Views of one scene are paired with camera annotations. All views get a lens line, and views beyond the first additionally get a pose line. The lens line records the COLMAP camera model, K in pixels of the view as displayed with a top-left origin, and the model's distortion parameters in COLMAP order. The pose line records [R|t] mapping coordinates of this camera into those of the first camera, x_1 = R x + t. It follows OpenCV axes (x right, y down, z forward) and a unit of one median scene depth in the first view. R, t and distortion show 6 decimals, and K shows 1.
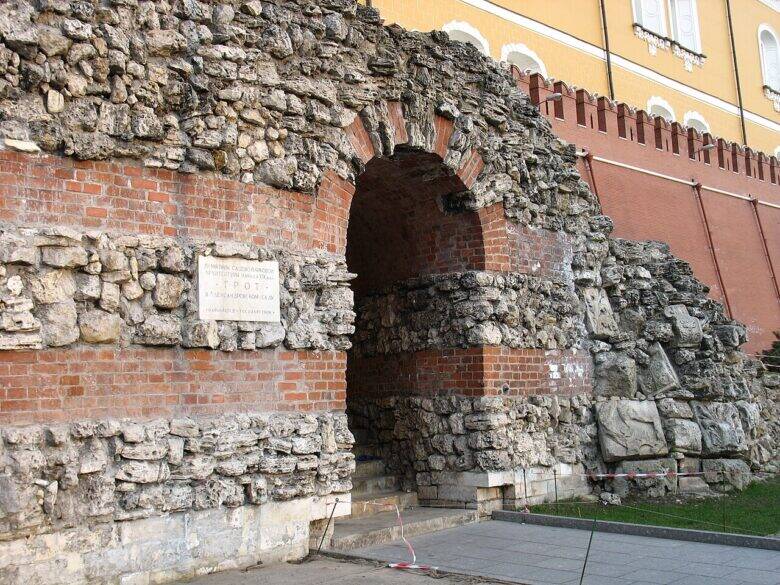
lens RADIAL K [[1013.2, 0, 390.0], [0, 1013.2, 292.5], [0, 0, 1]] dist [-0.114741, 0.116887]
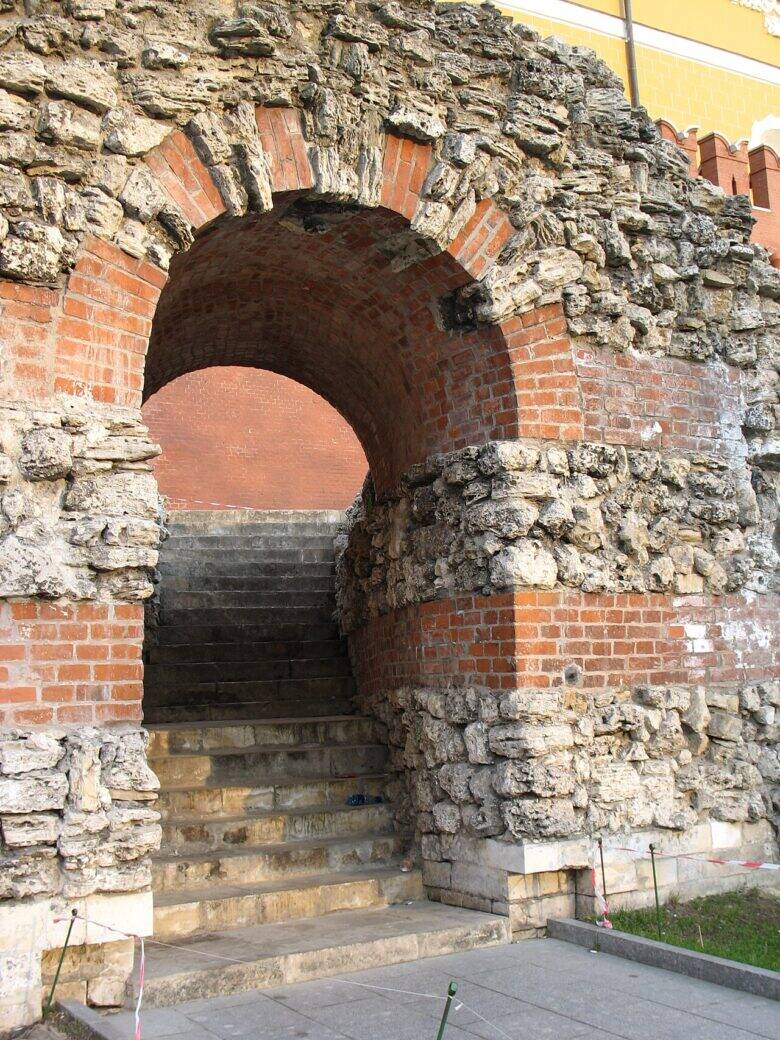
lens RADIAL K [[1351.0, 0, 390.0], [0, 1351.0, 520.0], [0, 0, 1]] dist [-0.114741, 0.116887]
pose [[0.963817, -0.032924, -0.264524, 0.210137], [0.030099, 0.999438, -0.014727, 0.026663], [0.264861, 0.006232, 0.964267, 0.340894]]
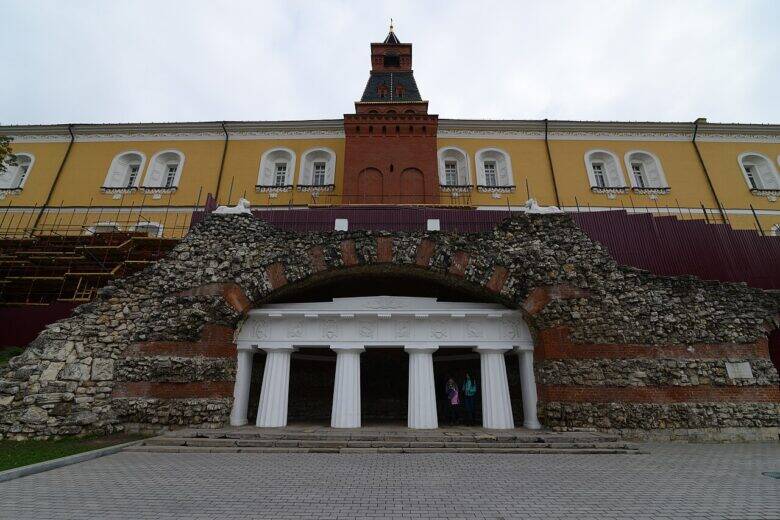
lens RADIAL K [[358.2, 0, 390.0], [0, 358.2, 260.0], [0, 0, 1]] dist [-0.020895, 0.000528]
pose [[0.676324, -0.214474, -0.704689, -0.006227], [0.038072, 0.965572, -0.257335, -0.094567], [0.735620, 0.147213, 0.661205, -0.805494]]
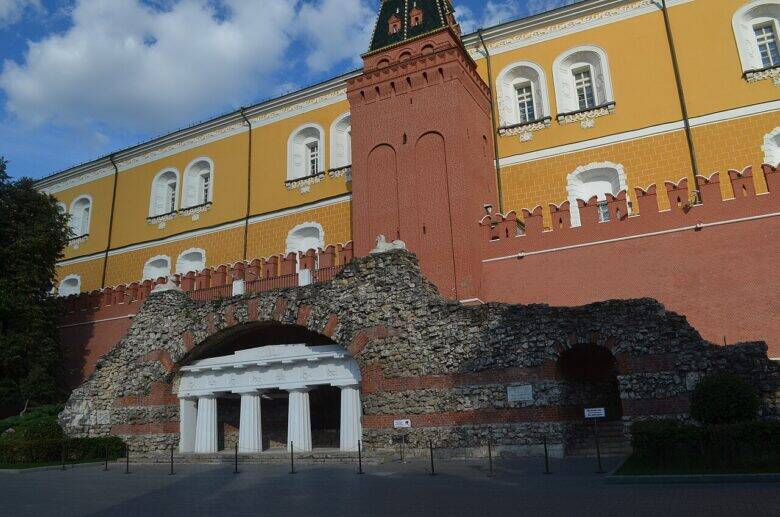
lens RADIAL K [[620.7, 0, 390.0], [0, 620.7, 258.5], [0, 0, 1]] dist [-0.076108, 0.000039]
pose [[0.281001, -0.221671, -0.933756, 1.737690], [0.121010, 0.973377, -0.194661, -0.089973], [0.952048, -0.058294, 0.300344, -0.212886]]
